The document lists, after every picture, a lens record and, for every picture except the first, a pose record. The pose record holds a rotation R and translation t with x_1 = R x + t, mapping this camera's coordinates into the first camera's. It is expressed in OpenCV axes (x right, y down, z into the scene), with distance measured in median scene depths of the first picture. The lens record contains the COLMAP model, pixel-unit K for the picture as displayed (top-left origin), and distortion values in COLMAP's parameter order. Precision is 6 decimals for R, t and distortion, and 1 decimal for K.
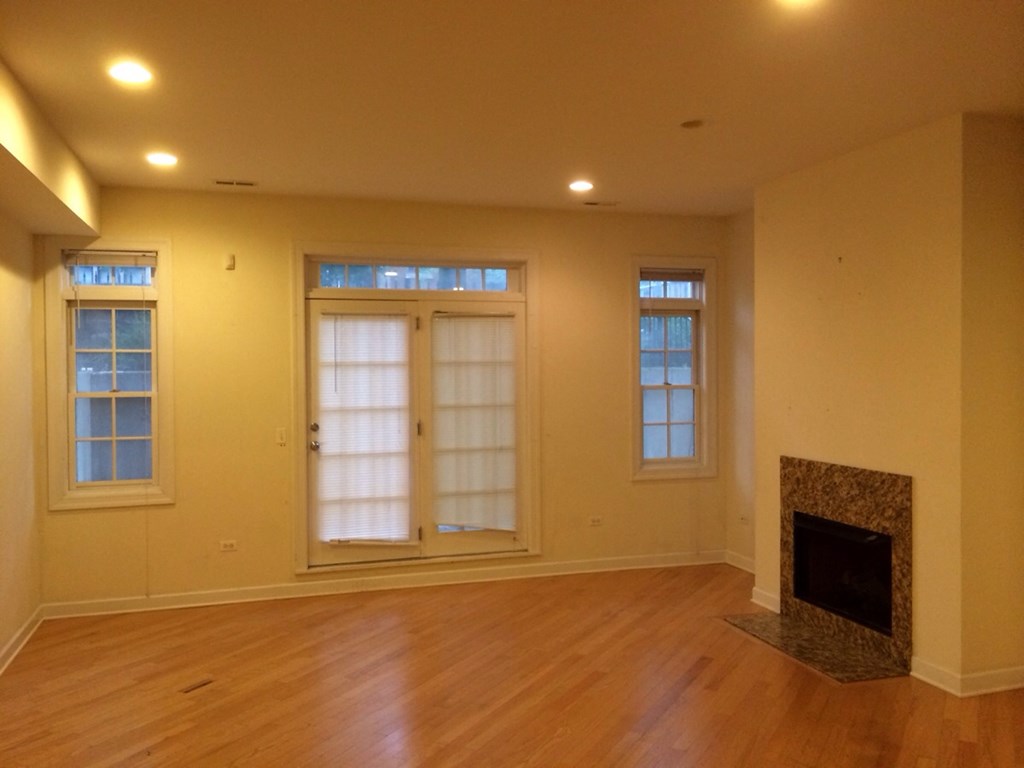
lens RADIAL K [[899.4, 0, 512.0], [0, 899.4, 384.0], [0, 0, 1]] dist [0.096690, -0.001987]
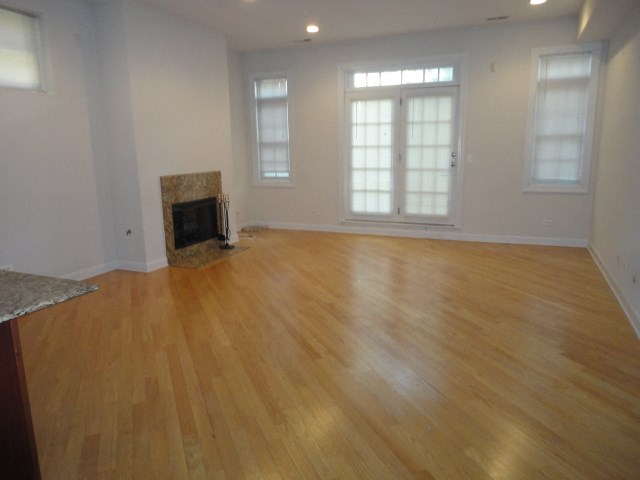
lens RADIAL K [[452.2, 0, 320.0], [0, 452.2, 240.0], [0, 0, 1]] dist [-0.086788, 0.000706]
pose [[0.720583, 0.140496, -0.678985, 0.455765], [0.026351, 0.972999, 0.229299, -0.001965], [0.692867, -0.183121, 0.697425, 0.182429]]
